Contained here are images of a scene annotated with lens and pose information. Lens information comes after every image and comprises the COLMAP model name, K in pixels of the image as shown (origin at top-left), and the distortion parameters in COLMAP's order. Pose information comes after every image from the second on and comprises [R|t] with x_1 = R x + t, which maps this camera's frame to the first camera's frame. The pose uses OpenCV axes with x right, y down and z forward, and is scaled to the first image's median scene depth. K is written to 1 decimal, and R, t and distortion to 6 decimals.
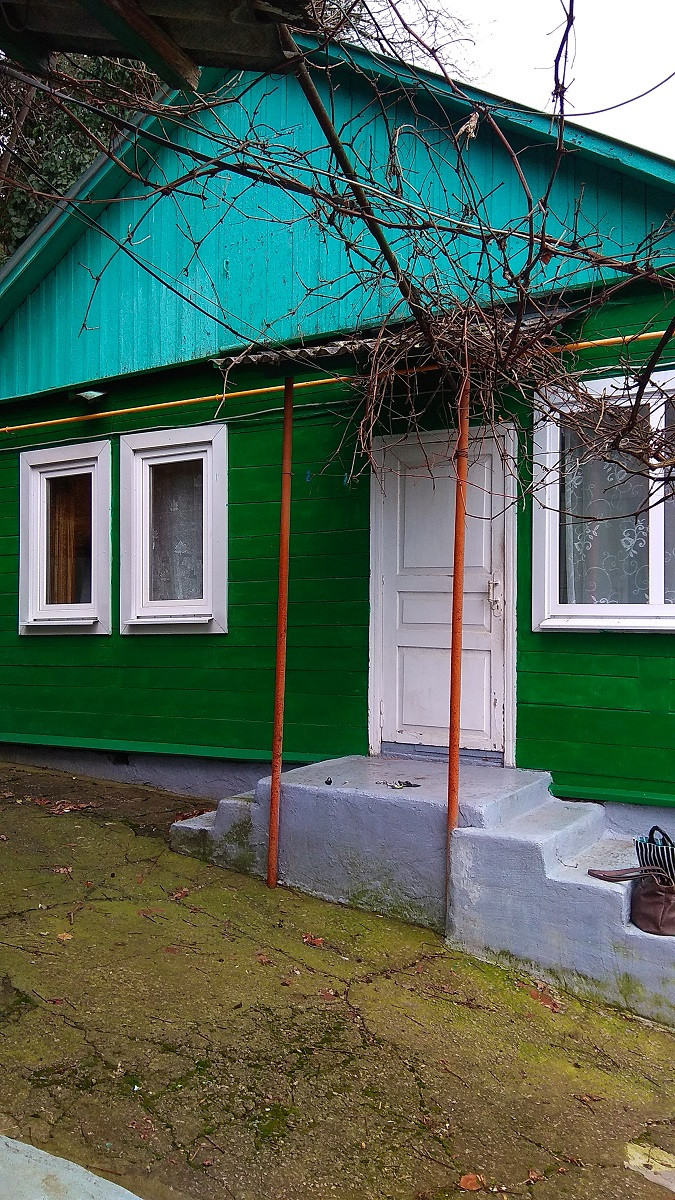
lens RADIAL K [[869.8, 0, 338.2], [0, 869.8, 603.3], [0, 0, 1]] dist [0.009181, 0.000449]
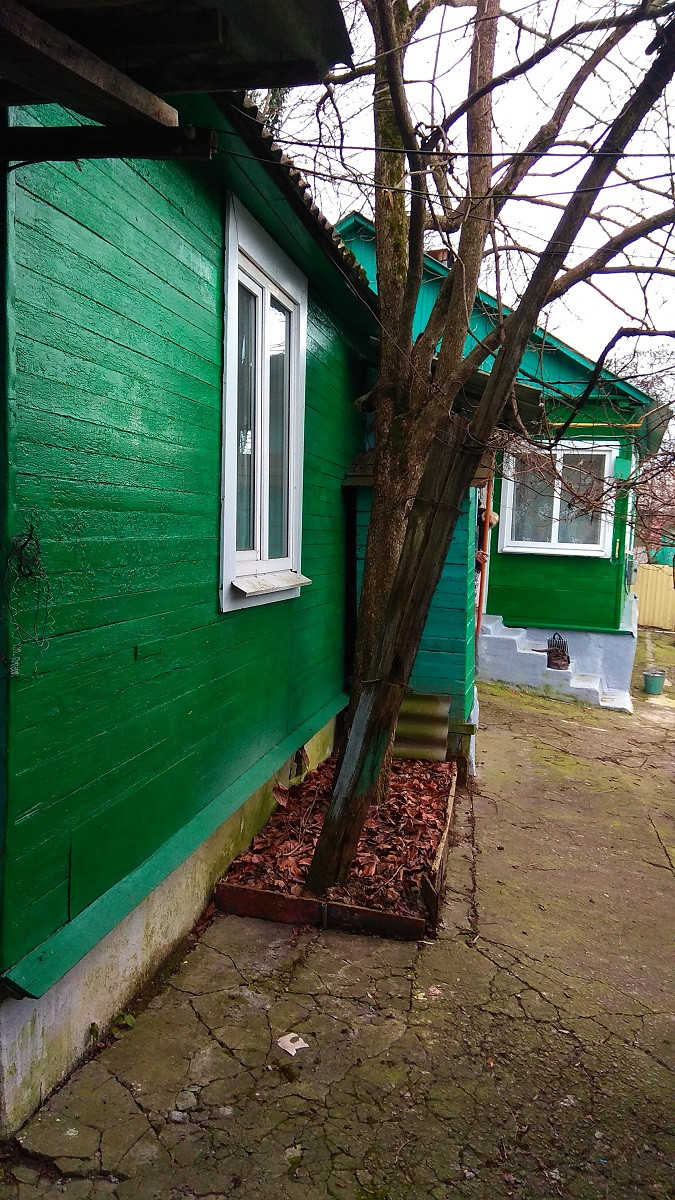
lens RADIAL K [[869.8, 0, 335.7], [0, 869.8, 600.6], [0, 0, 1]] dist [0.009181, 0.000449]
pose [[0.965467, 0.015246, 0.260080, -0.805090], [-0.041603, 0.994498, 0.096141, -0.045426], [-0.257183, -0.103641, 0.960789, -1.107818]]
